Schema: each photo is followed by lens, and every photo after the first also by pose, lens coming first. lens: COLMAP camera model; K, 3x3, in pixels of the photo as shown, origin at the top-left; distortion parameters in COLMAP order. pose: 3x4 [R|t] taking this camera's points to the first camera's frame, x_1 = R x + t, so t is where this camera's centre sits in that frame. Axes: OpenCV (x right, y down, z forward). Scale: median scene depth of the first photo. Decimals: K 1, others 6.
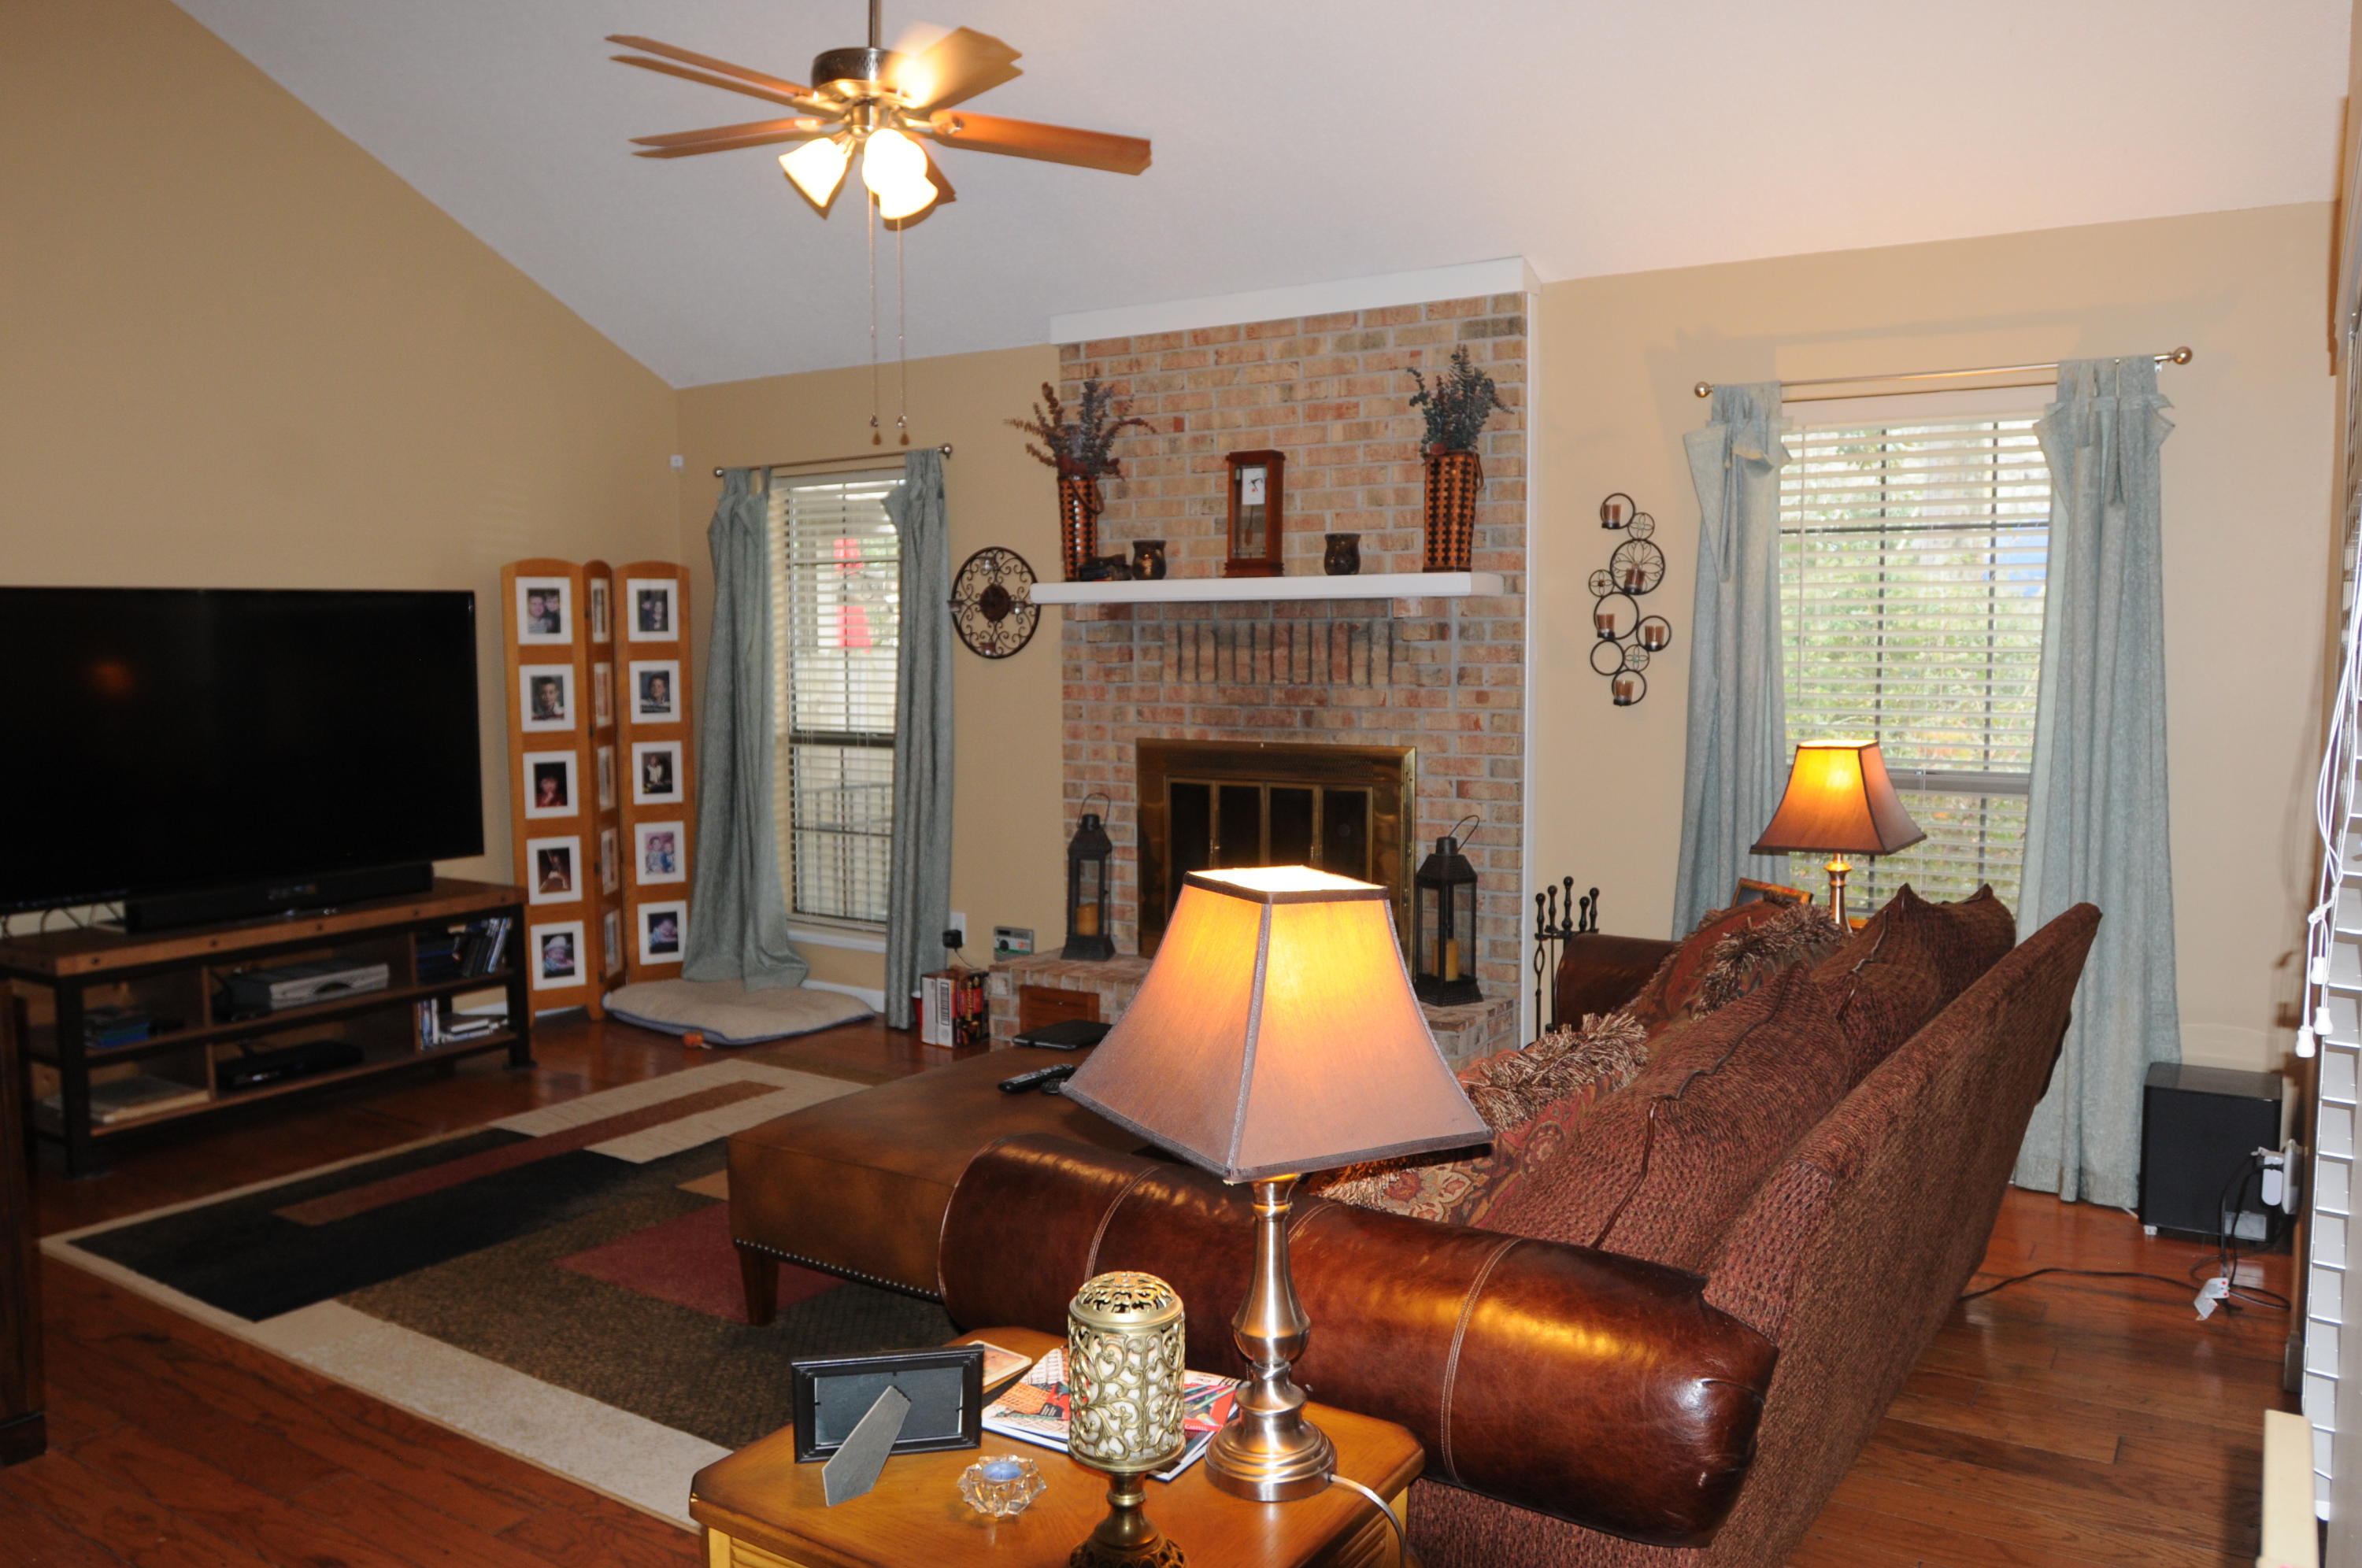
lens RADIAL K [[1749.9, 0, 1181.0], [0, 1749.9, 784.0], [0, 0, 1]] dist [-0.073951, 0.036711]
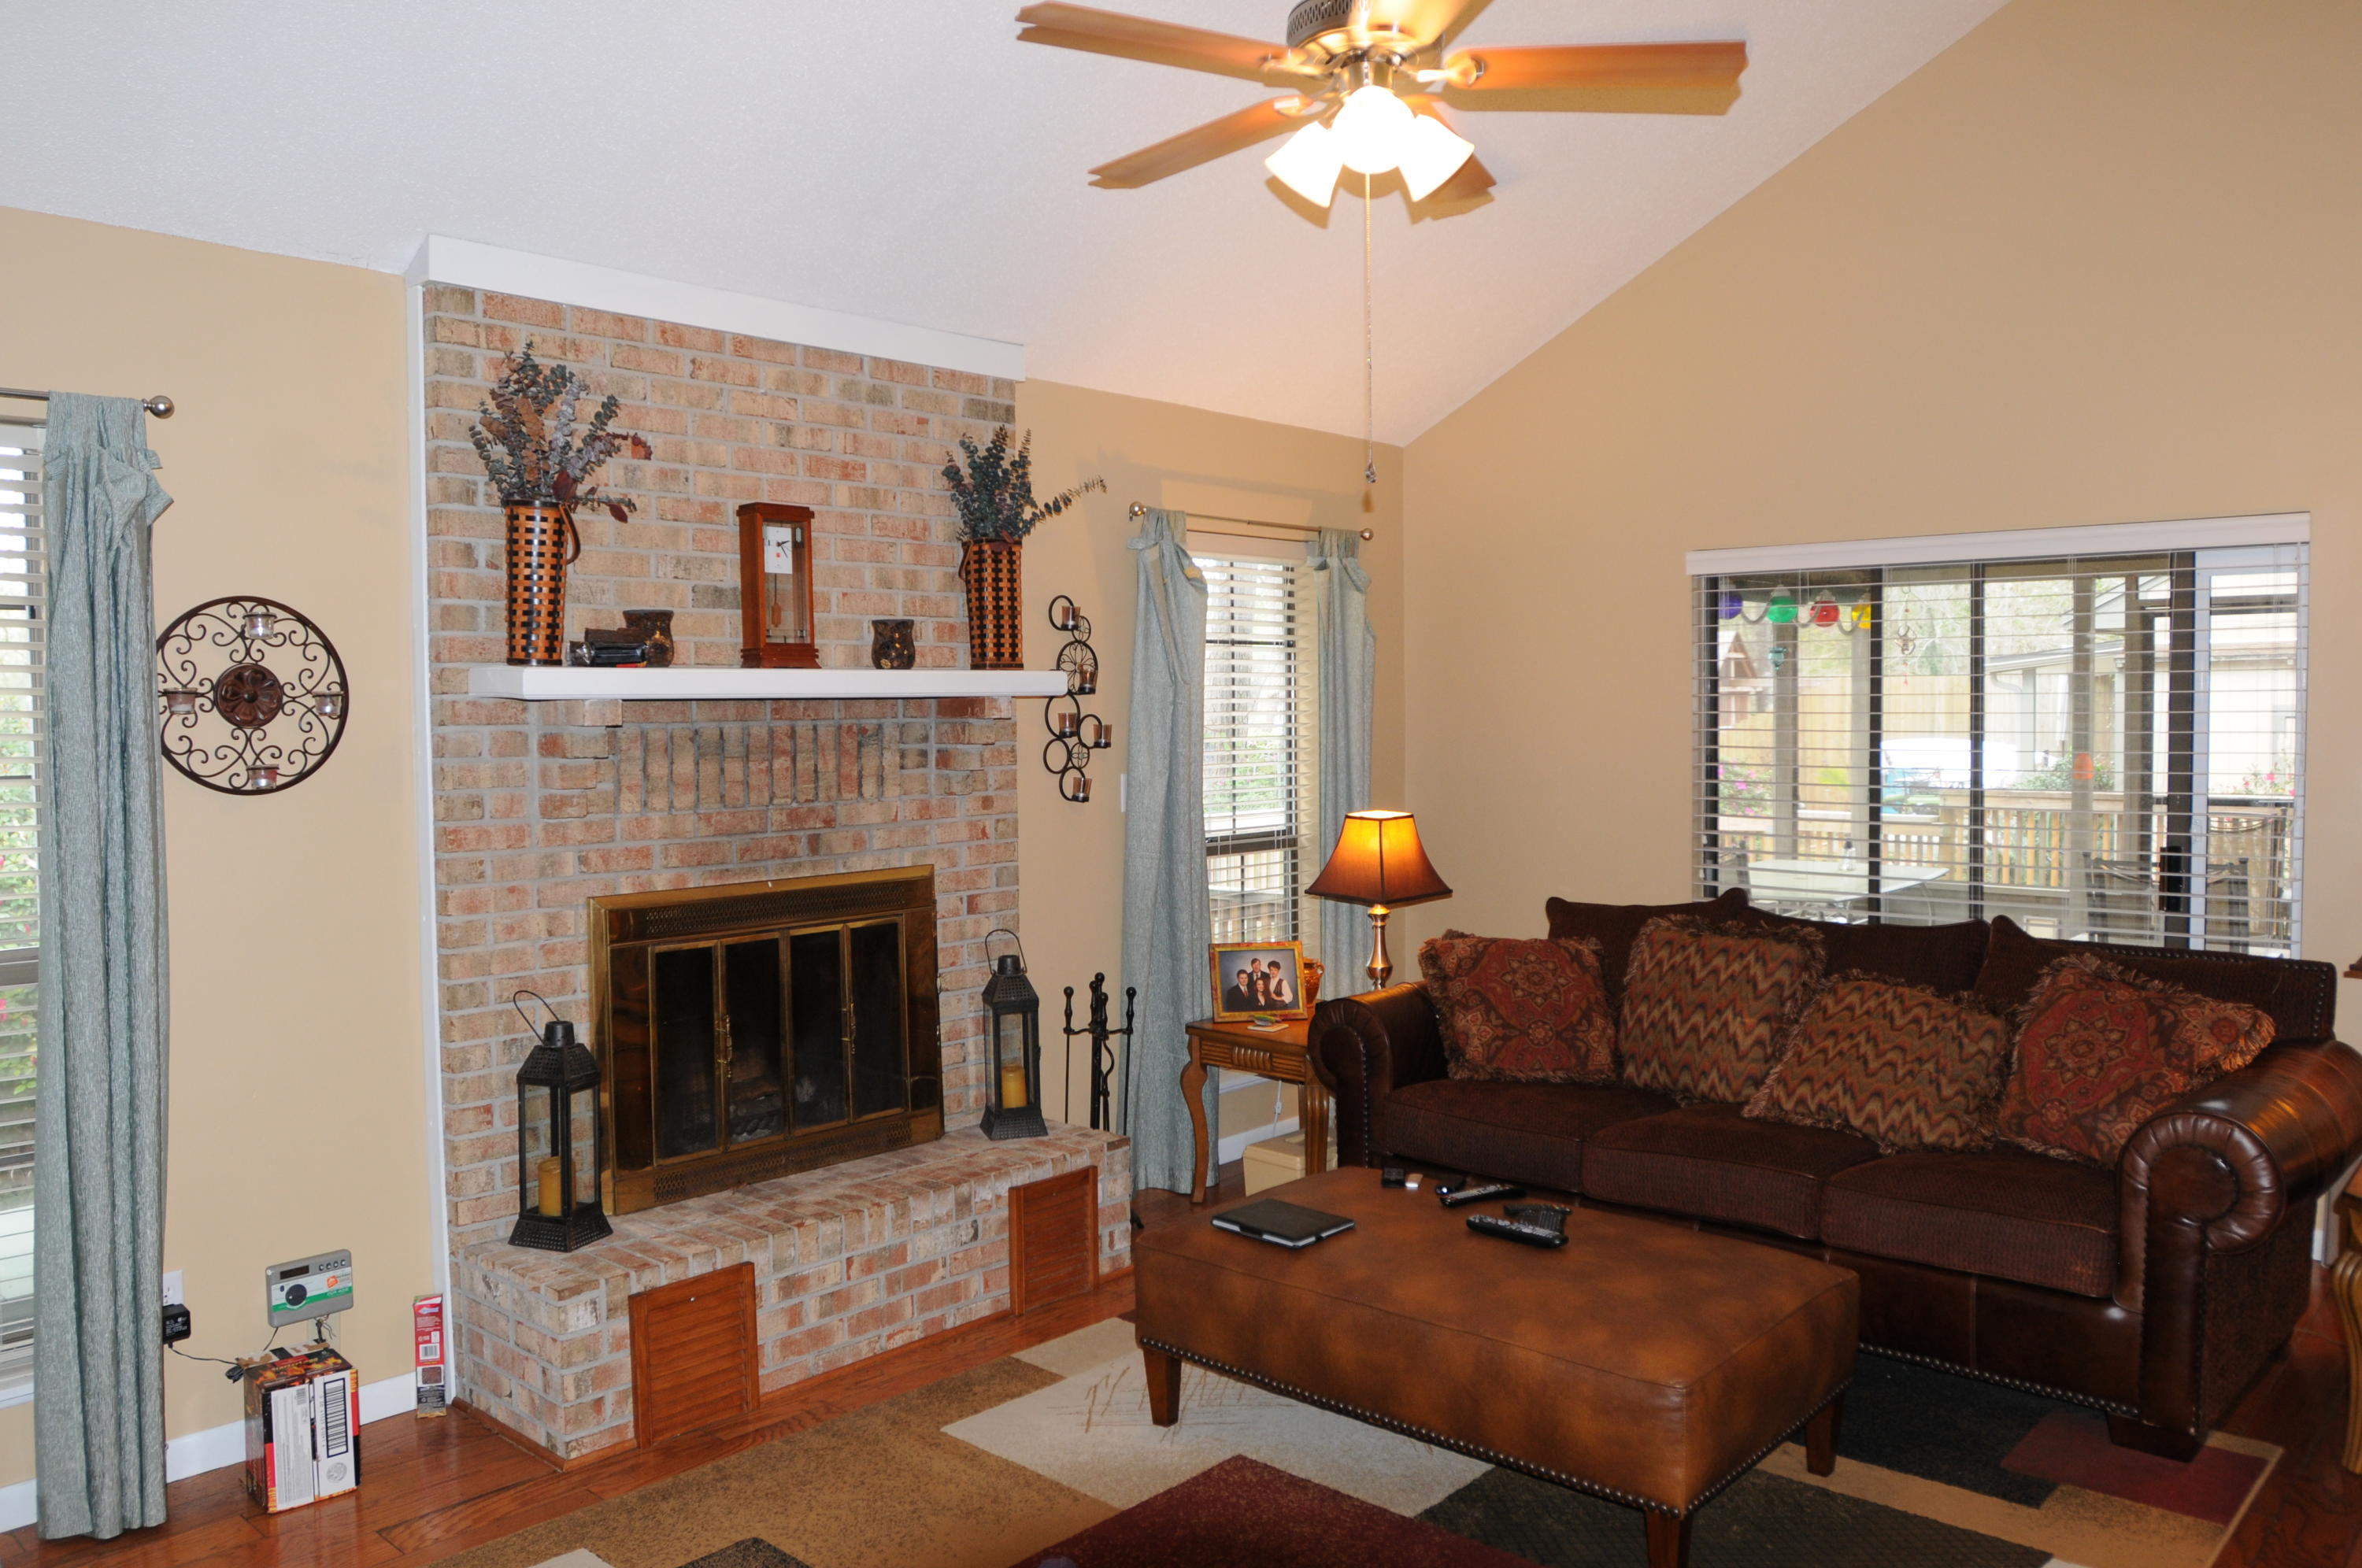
lens RADIAL K [[1749.9, 0, 1181.0], [0, 1749.9, 784.0], [0, 0, 1]] dist [-0.073951, 0.036711]
pose [[0.158876, -0.043158, 0.986355, -0.693923], [0.090547, 0.995471, 0.028972, -0.073404], [-0.983138, 0.084708, 0.162064, 0.707904]]
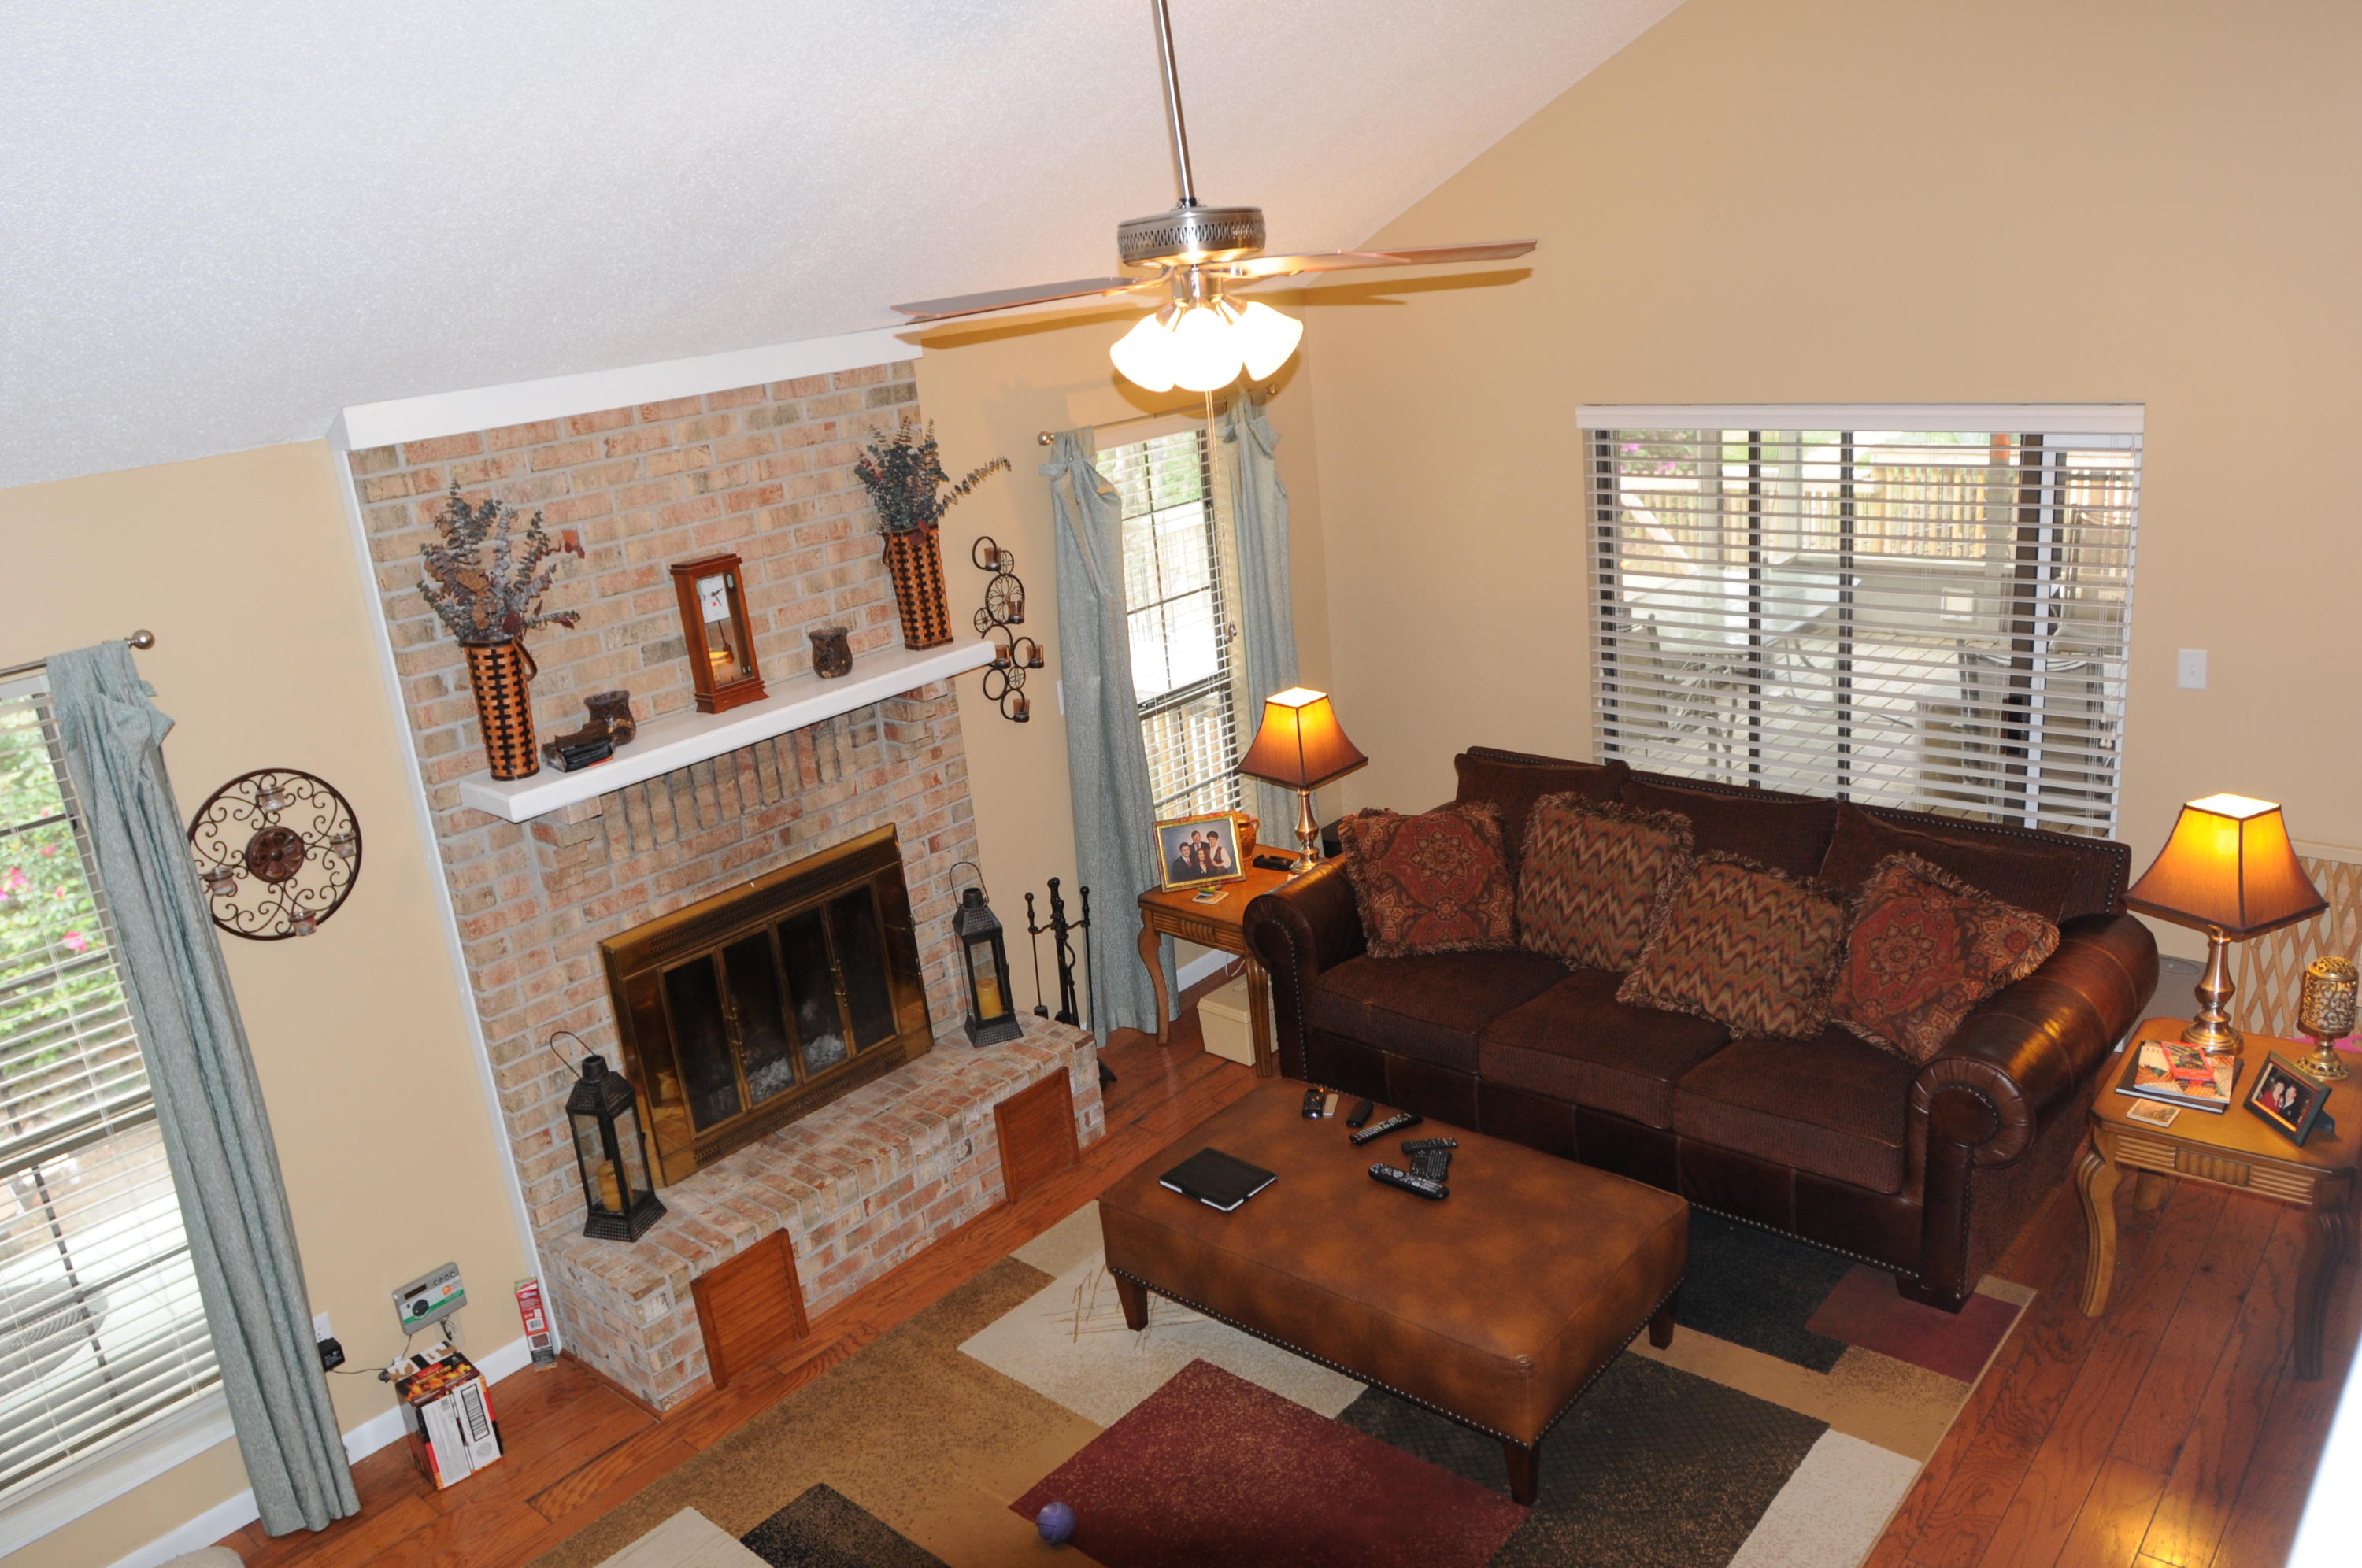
lens RADIAL K [[1749.9, 0, 1181.0], [0, 1749.9, 784.0], [0, 0, 1]] dist [-0.073951, 0.036711]
pose [[0.137783, -0.311819, 0.940098, -0.740315], [0.177114, 0.941609, 0.286362, -0.286159], [-0.974498, 0.127049, 0.184965, 0.637155]]
